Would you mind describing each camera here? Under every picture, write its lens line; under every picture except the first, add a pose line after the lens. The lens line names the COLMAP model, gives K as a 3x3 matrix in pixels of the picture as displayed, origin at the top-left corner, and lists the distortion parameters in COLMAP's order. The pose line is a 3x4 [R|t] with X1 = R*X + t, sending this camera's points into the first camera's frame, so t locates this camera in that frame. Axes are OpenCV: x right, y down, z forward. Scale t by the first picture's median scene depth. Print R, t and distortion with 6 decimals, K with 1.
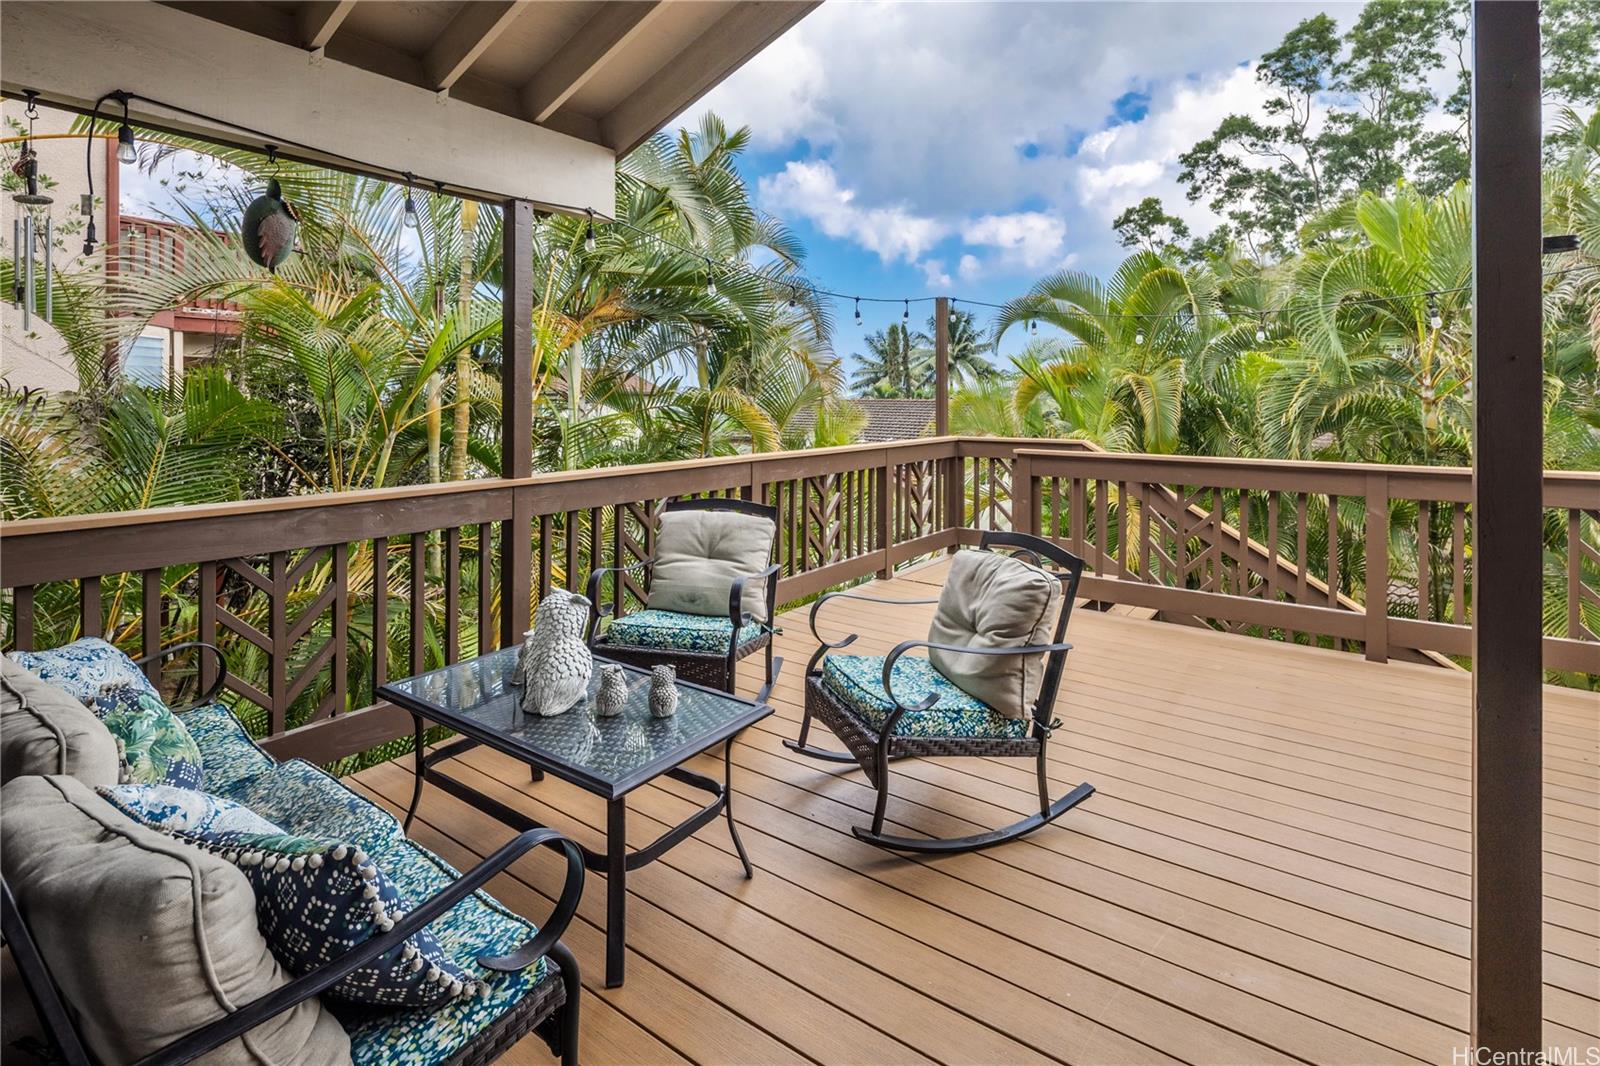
lens RADIAL K [[773.4, 0, 812.1], [0, 773.4, 398.3], [0, 0, 1]] dist [0.002034, -0.002795]
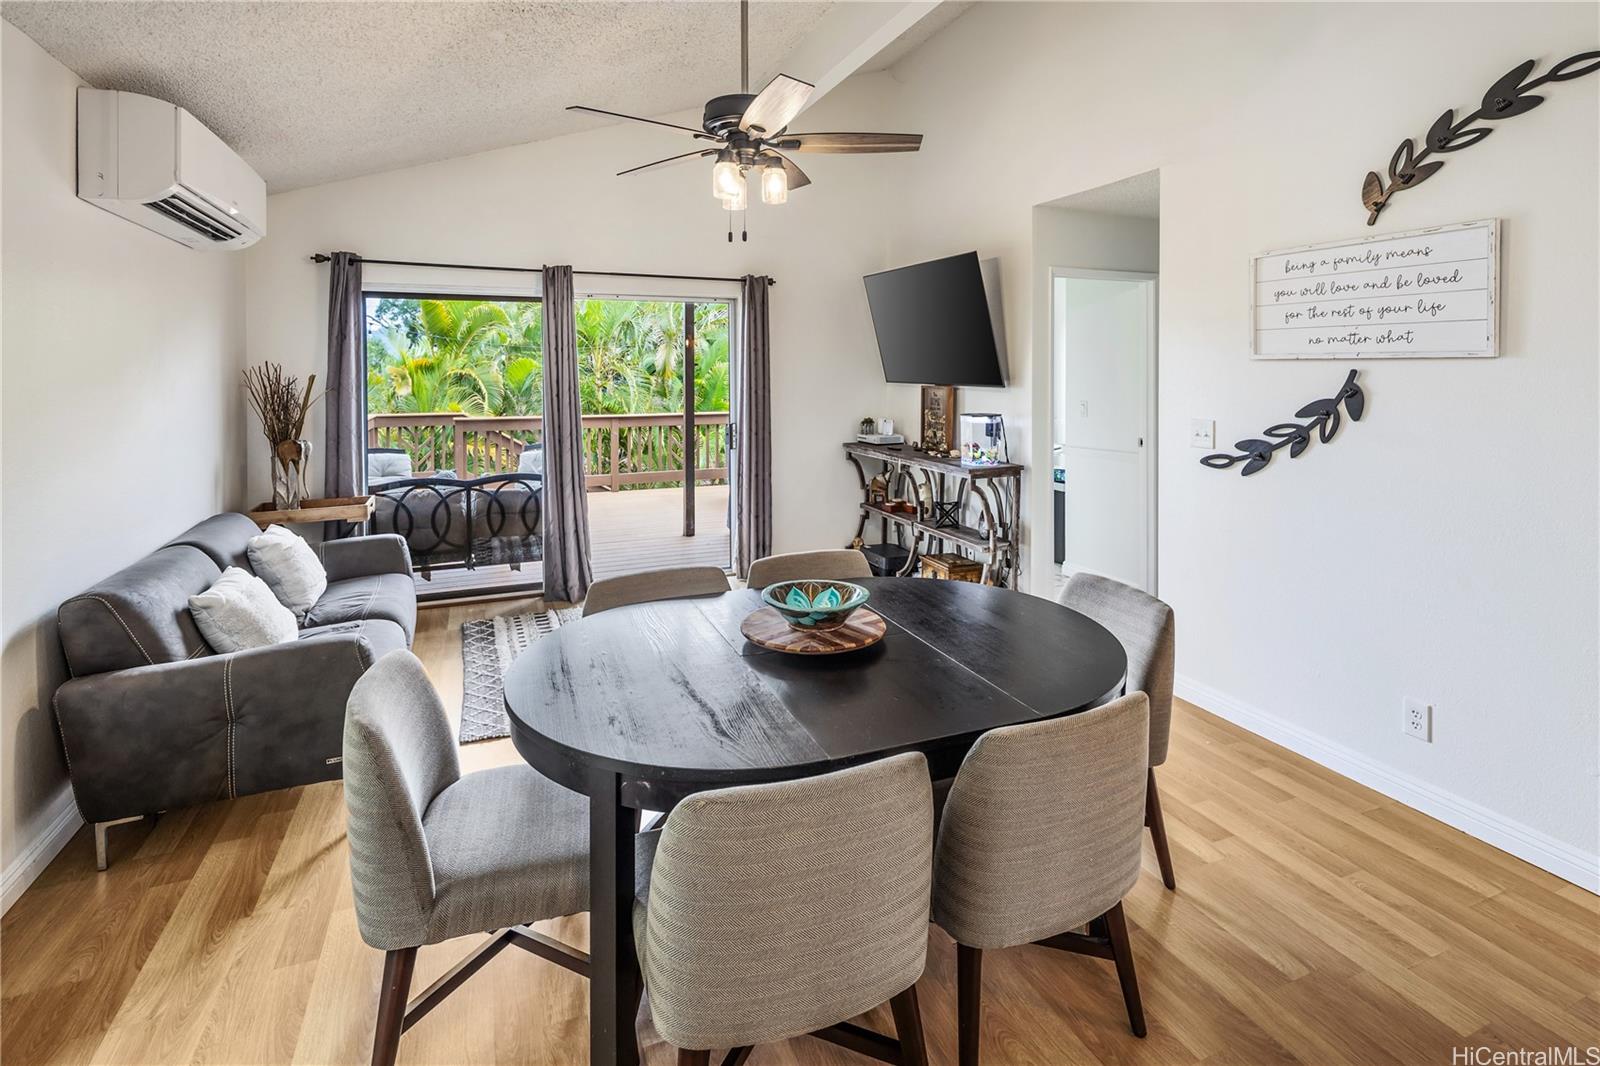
lens RADIAL K [[773.4, 0, 796.4], [0, 773.4, 382.0], [0, 0, 1]] dist [0.002034, -0.002795]
pose [[0.521333, -0.013174, 0.853252, -1.100488], [0.004016, 0.999908, 0.012984, -0.048467], [-0.853344, -0.003342, 0.521337, -0.812171]]
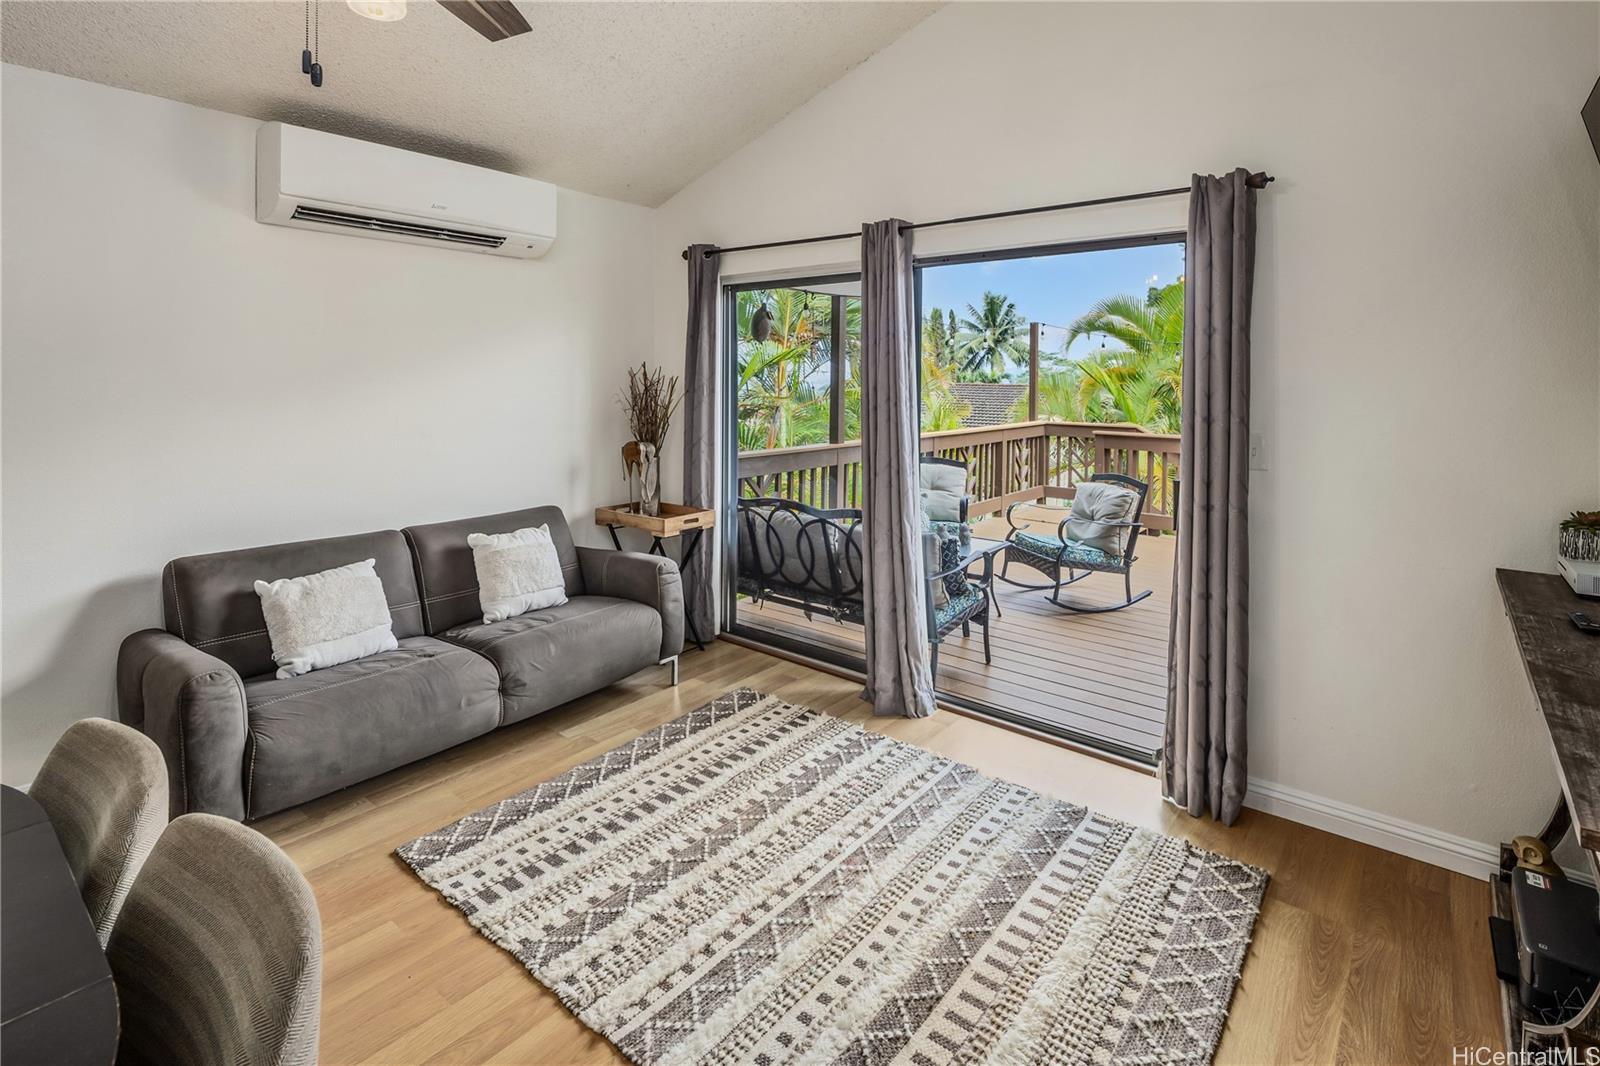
lens RADIAL K [[773.4, 0, 804.4], [0, 773.4, 382.1], [0, 0, 1]] dist [0.002034, -0.002795]
pose [[0.998694, 0.007435, -0.050556, -0.293943], [-0.007118, 0.999954, 0.006440, -0.046491], [0.050601, -0.006072, 0.998700, -0.704470]]
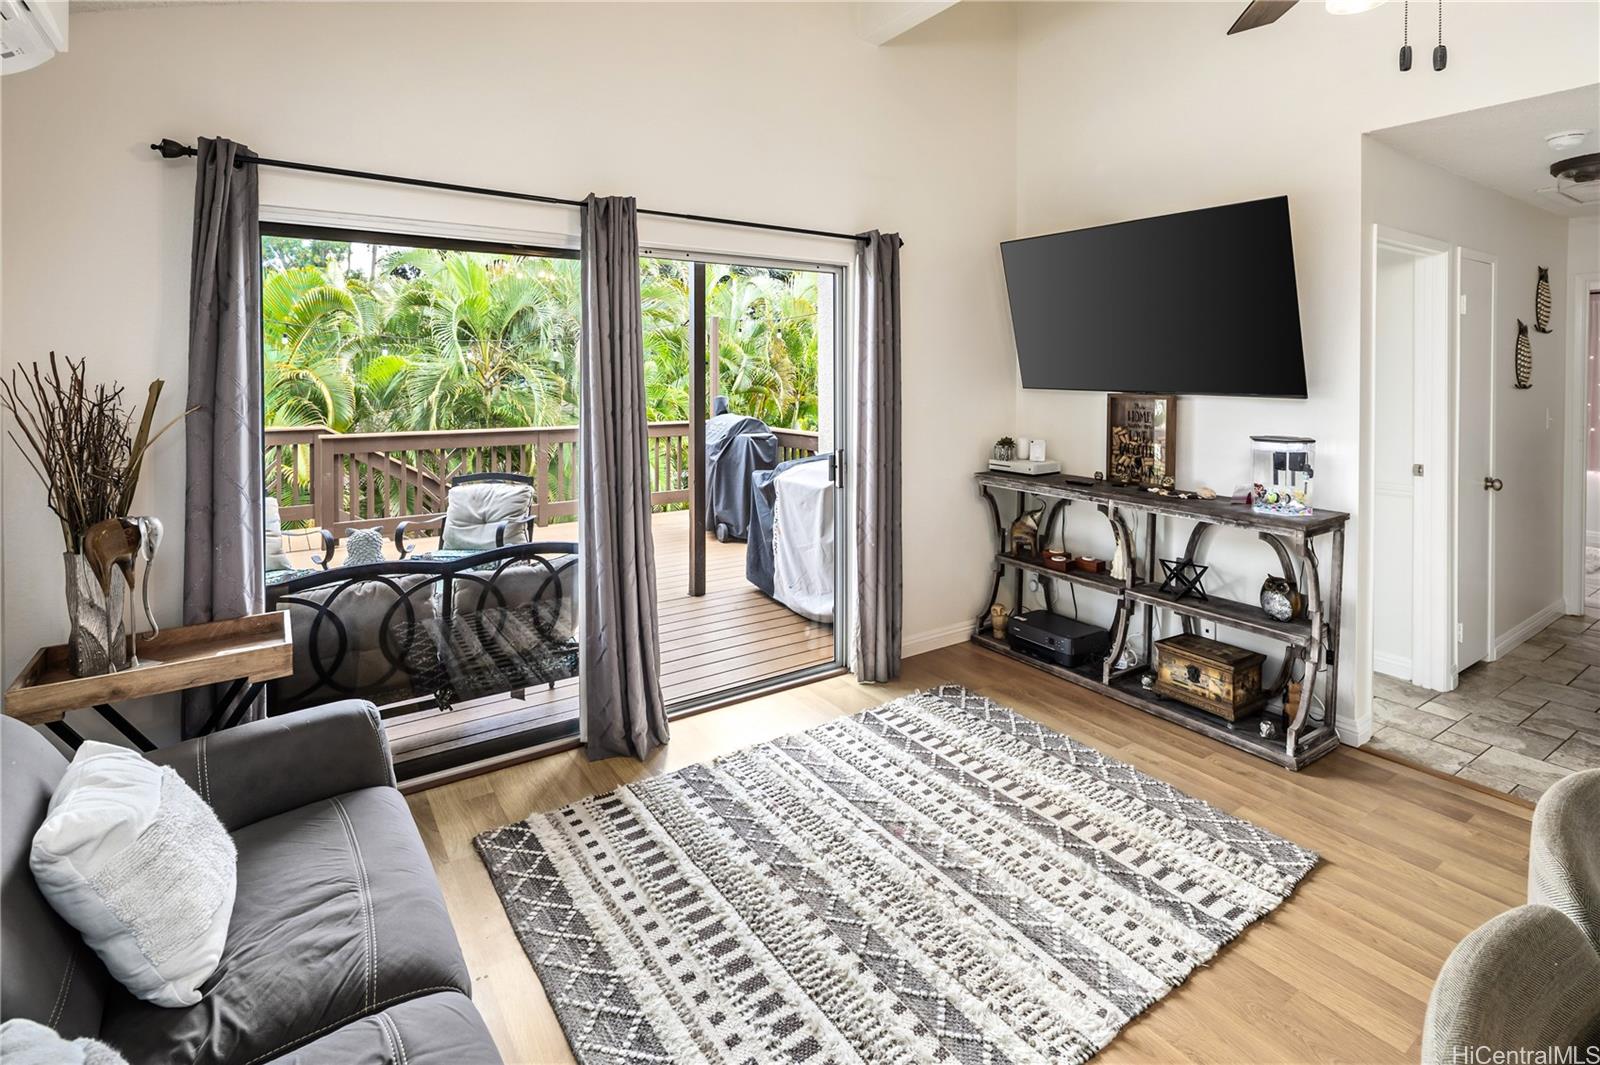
lens RADIAL K [[773.4, 0, 796.5], [0, 773.4, 383.5], [0, 0, 1]] dist [0.002034, -0.002795]
pose [[0.339419, -0.015530, 0.940507, -0.882881], [0.001919, 0.999873, 0.015817, -0.052887], [-0.940633, -0.003564, 0.339405, -0.265452]]
